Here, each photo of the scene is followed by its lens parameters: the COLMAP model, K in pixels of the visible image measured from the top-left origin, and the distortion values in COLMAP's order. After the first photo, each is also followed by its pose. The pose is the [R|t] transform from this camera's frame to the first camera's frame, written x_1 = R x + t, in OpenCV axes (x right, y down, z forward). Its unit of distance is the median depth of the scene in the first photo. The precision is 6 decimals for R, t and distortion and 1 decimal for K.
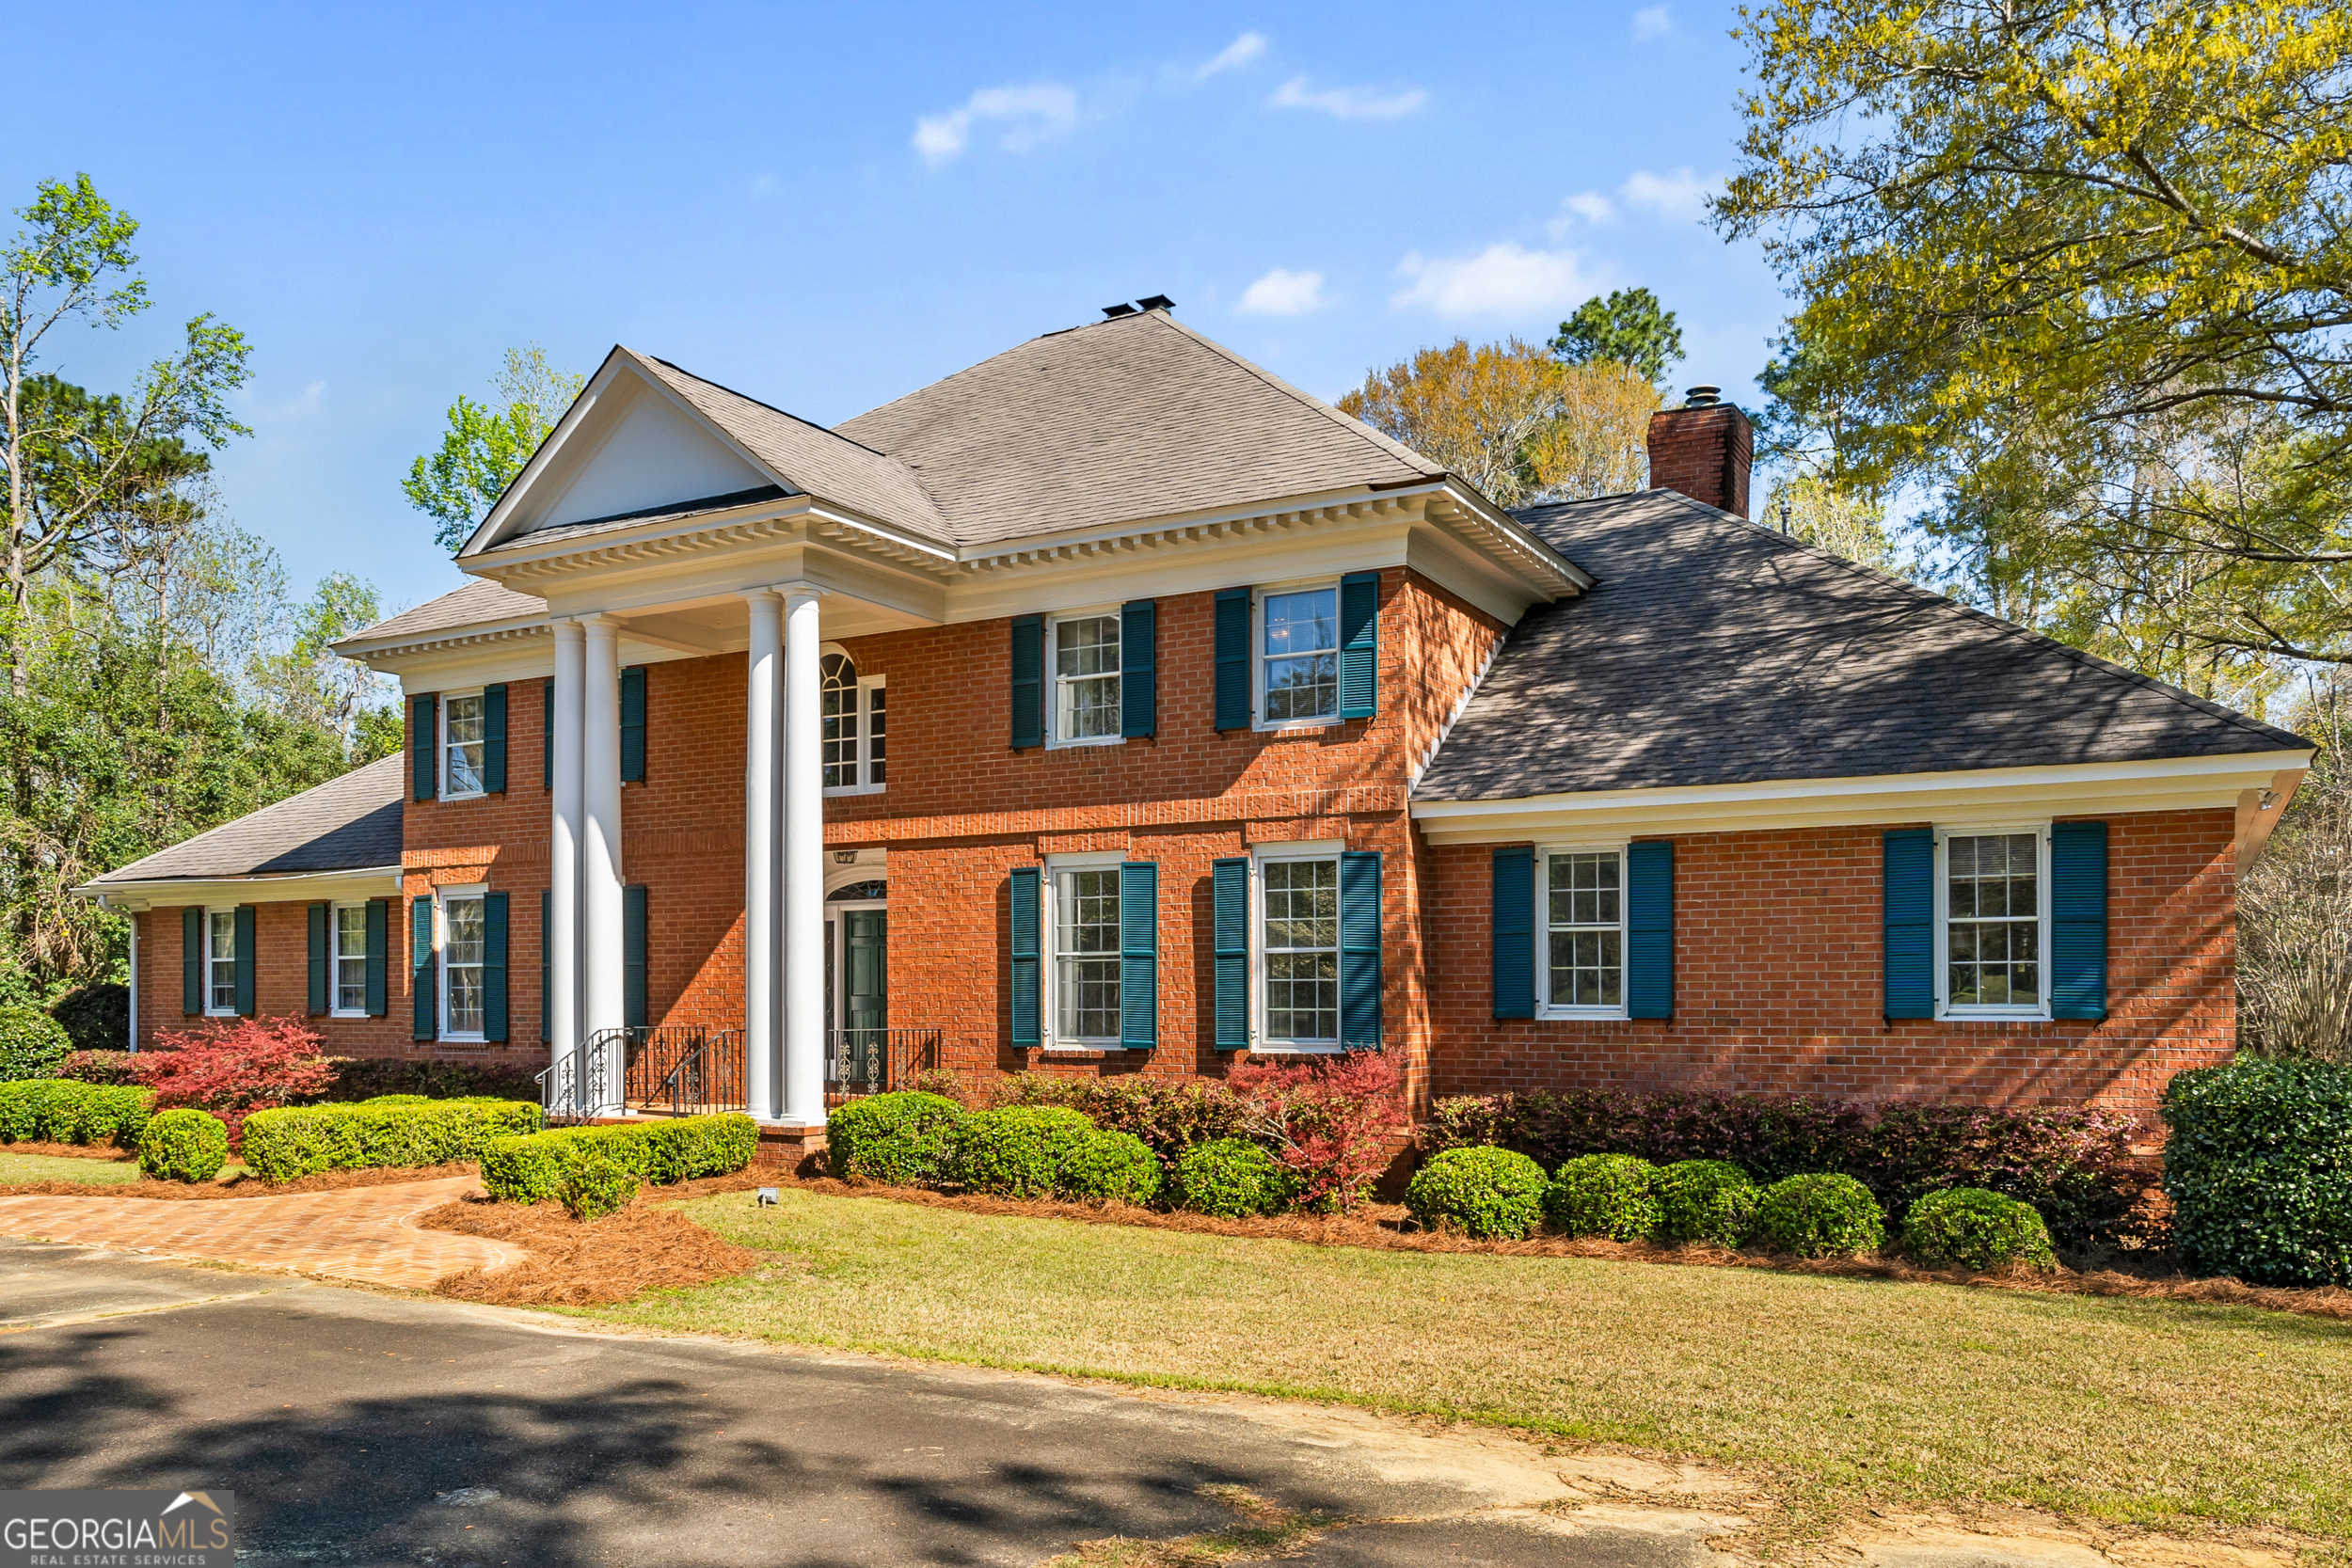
lens RADIAL K [[1799.6, 0, 1121.8], [0, 1799.6, 968.2], [0, 0, 1]] dist [0.005278, 0.000764]
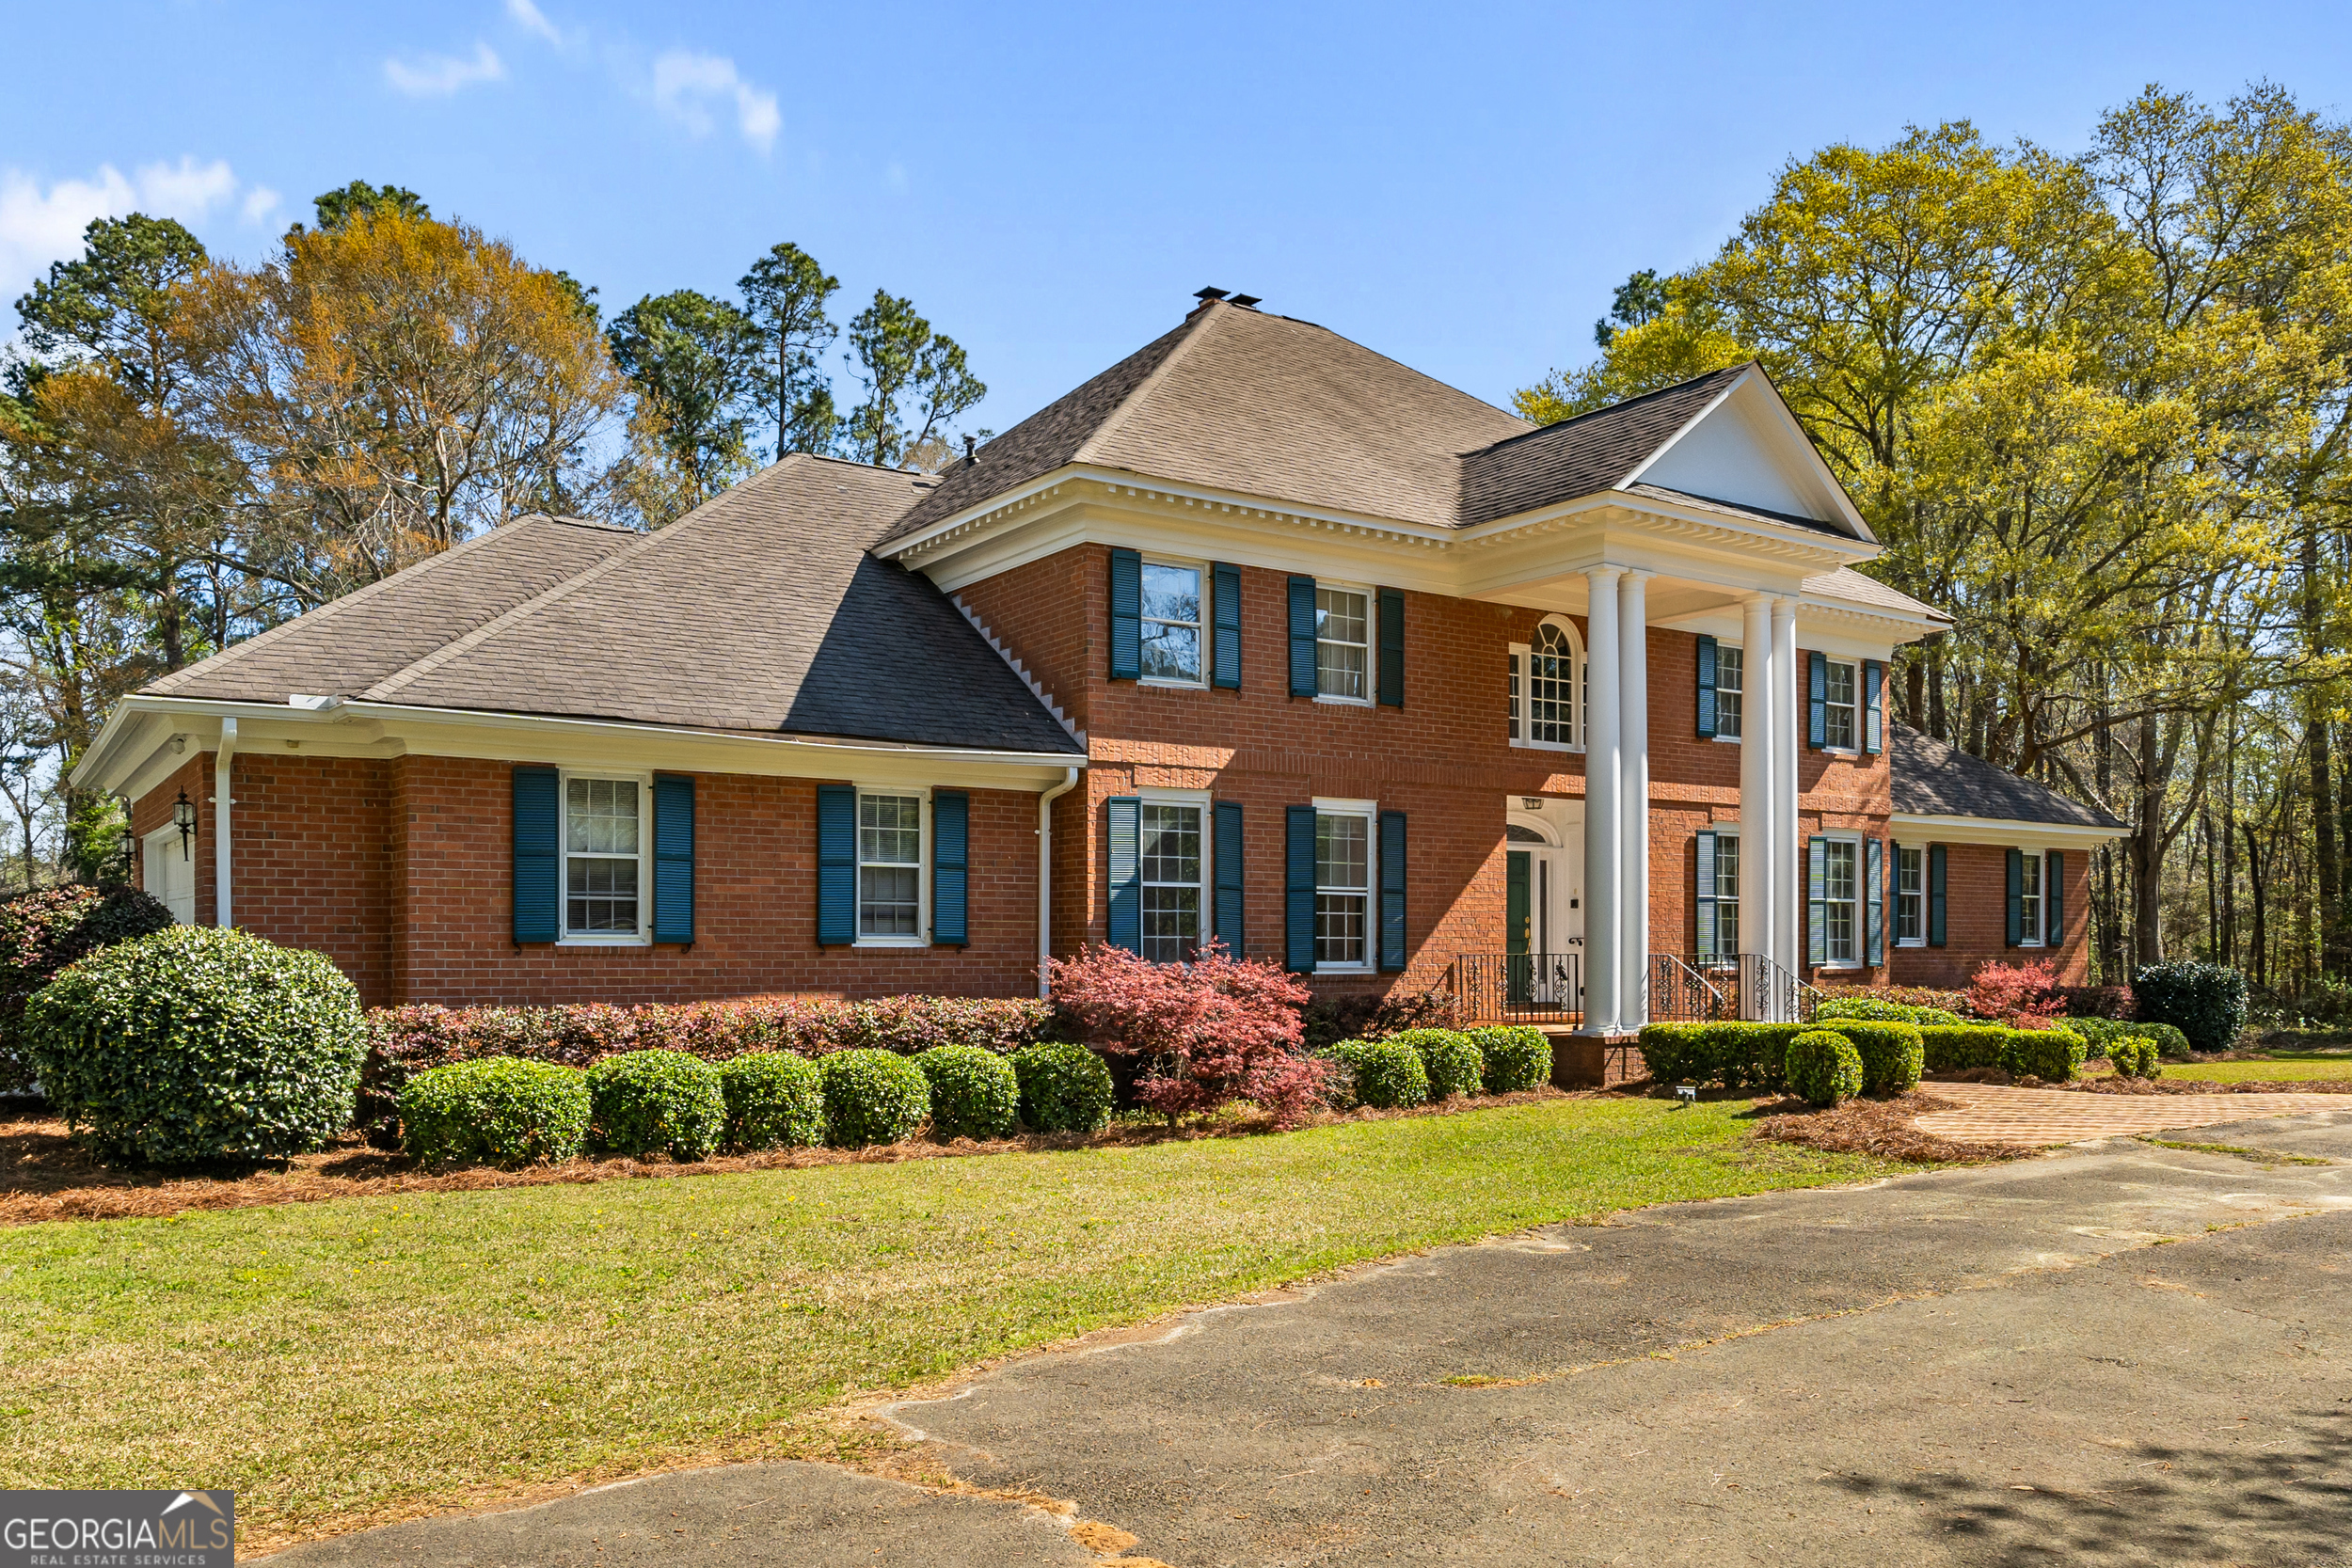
lens RADIAL K [[1720.4, 0, 1165.7], [0, 1720.4, 916.6], [0, 0, 1]] dist [0.002561, -0.000170]
pose [[0.442719, 0.011981, 0.896580, -1.397743], [-0.024074, 0.999709, -0.001472, 0.018584], [-0.896337, -0.020933, 0.442878, 0.833639]]
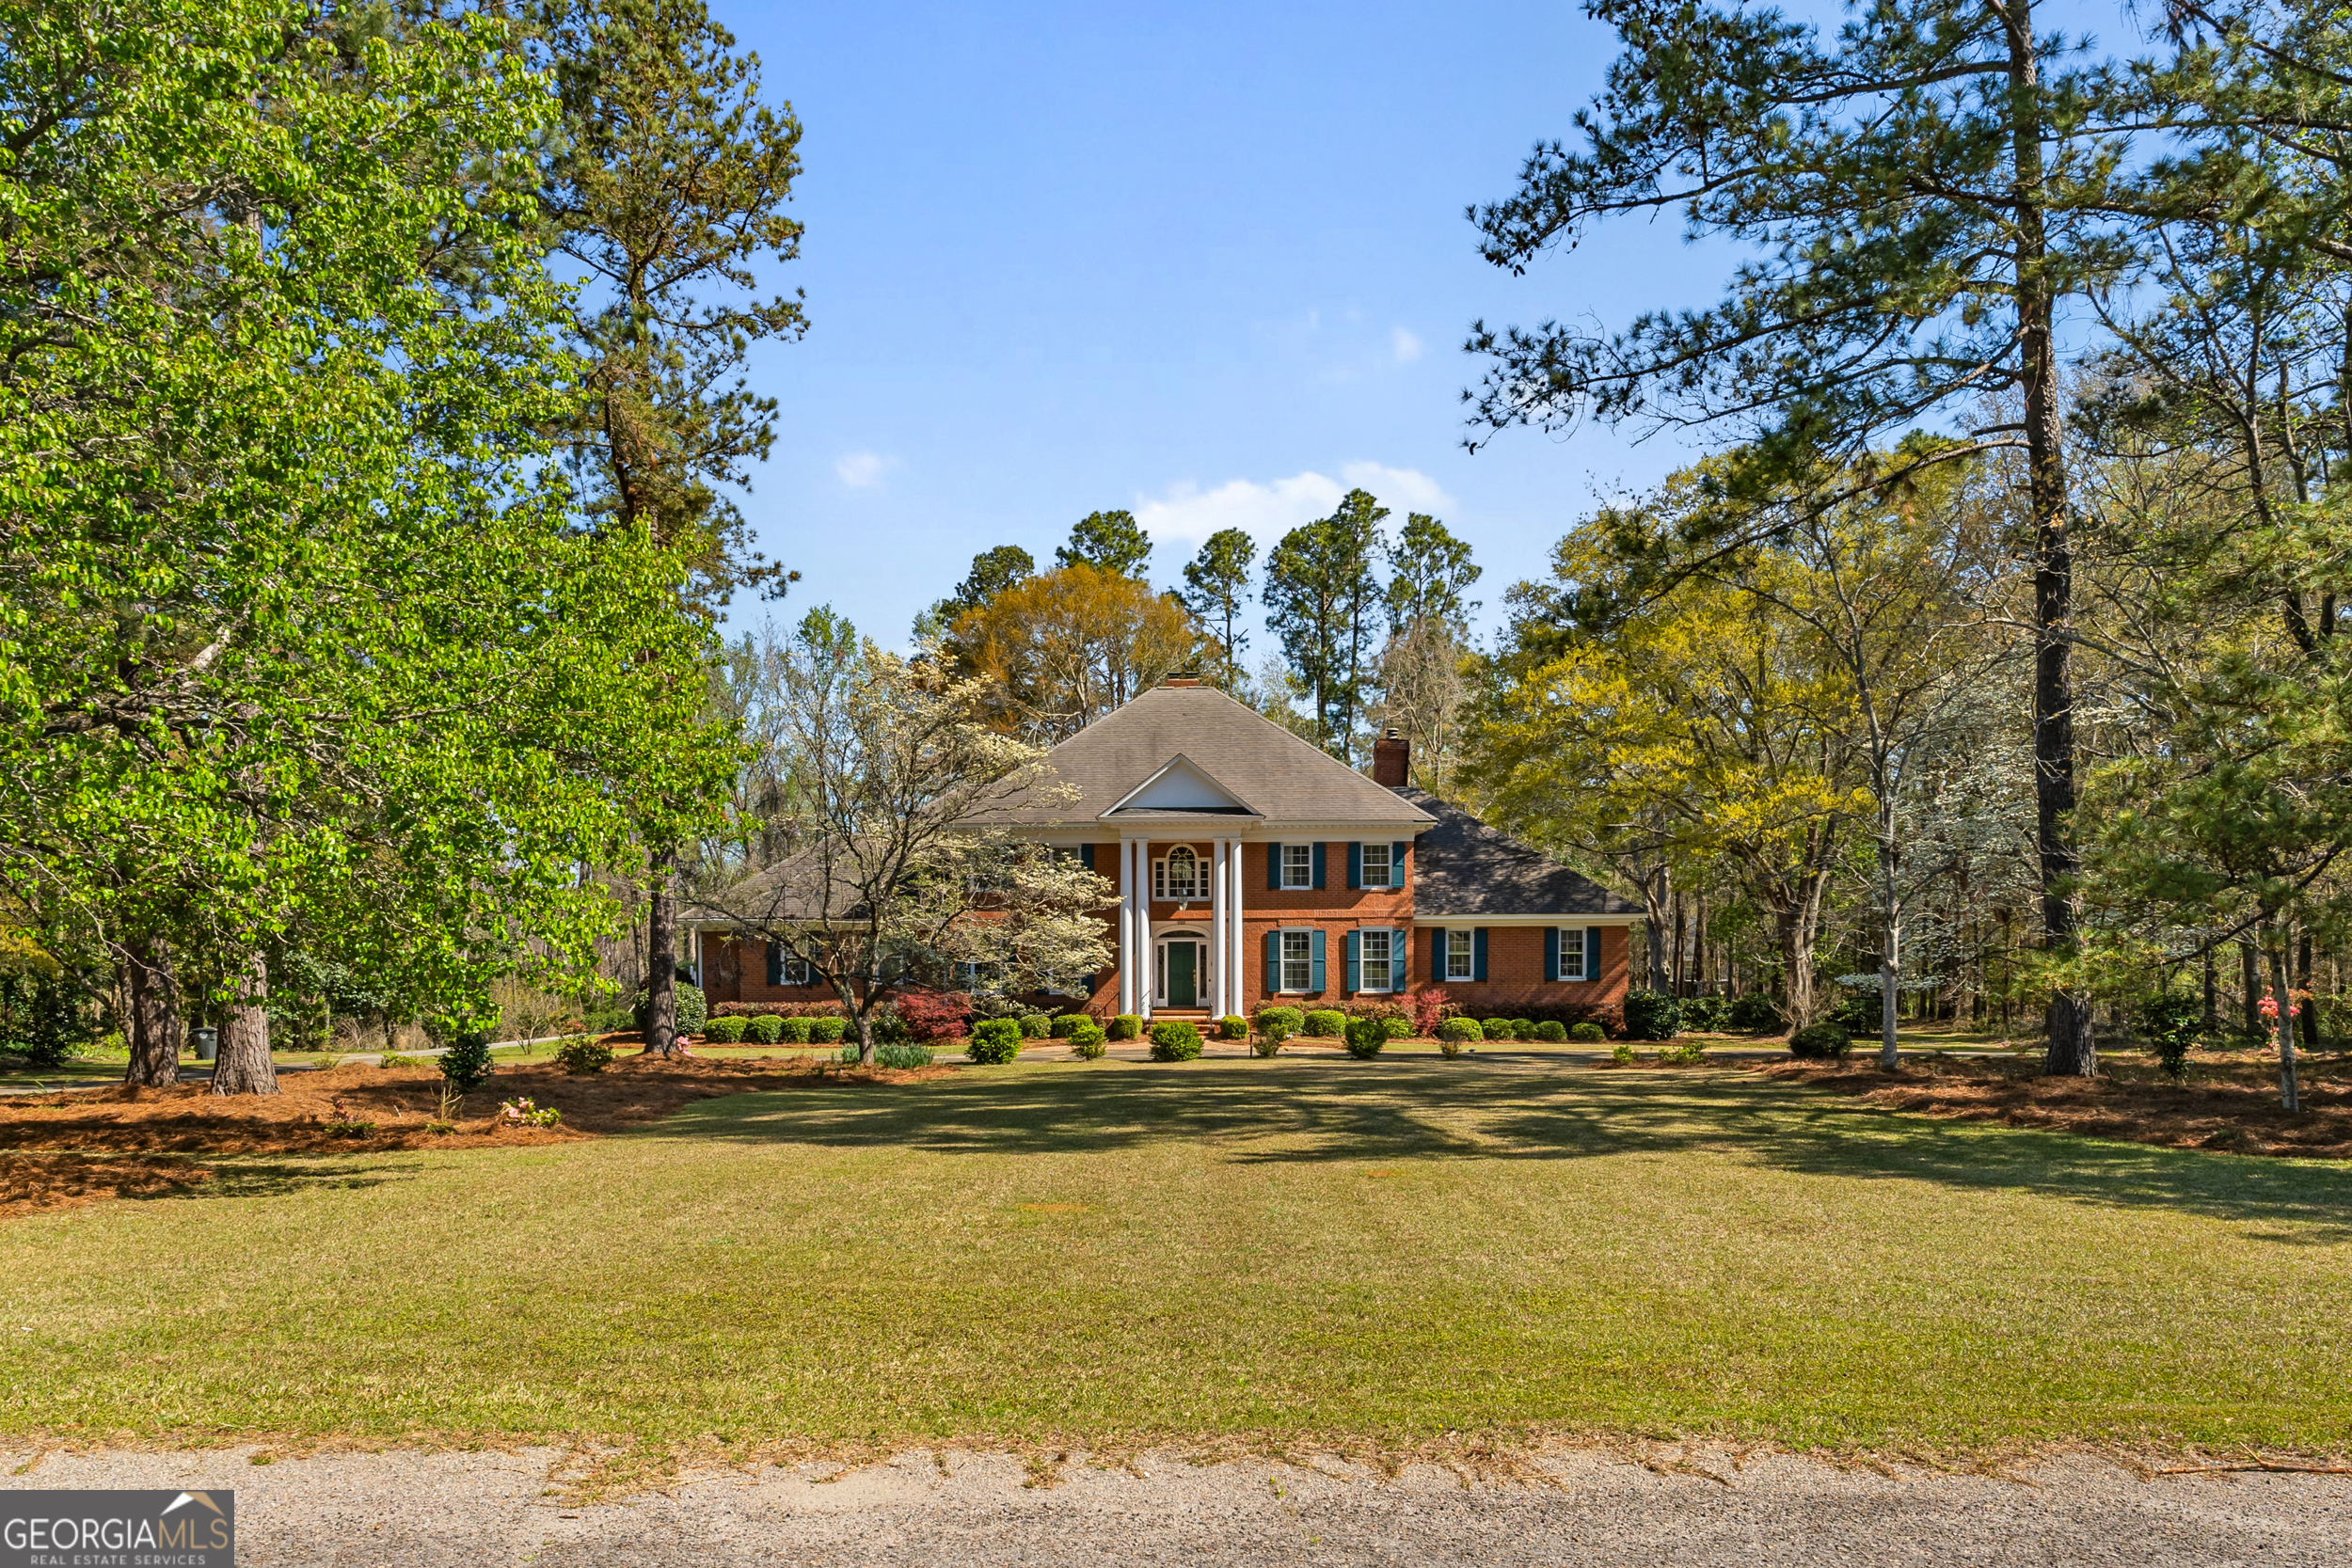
lens RADIAL K [[1720.4, 0, 1165.7], [0, 1720.4, 916.6], [0, 0, 1]] dist [0.002561, -0.000170]
pose [[0.876803, 0.003831, 0.480835, -1.598722], [-0.006542, 0.999971, 0.003963, -0.091309], [-0.480806, -0.006620, 0.876802, -1.391877]]
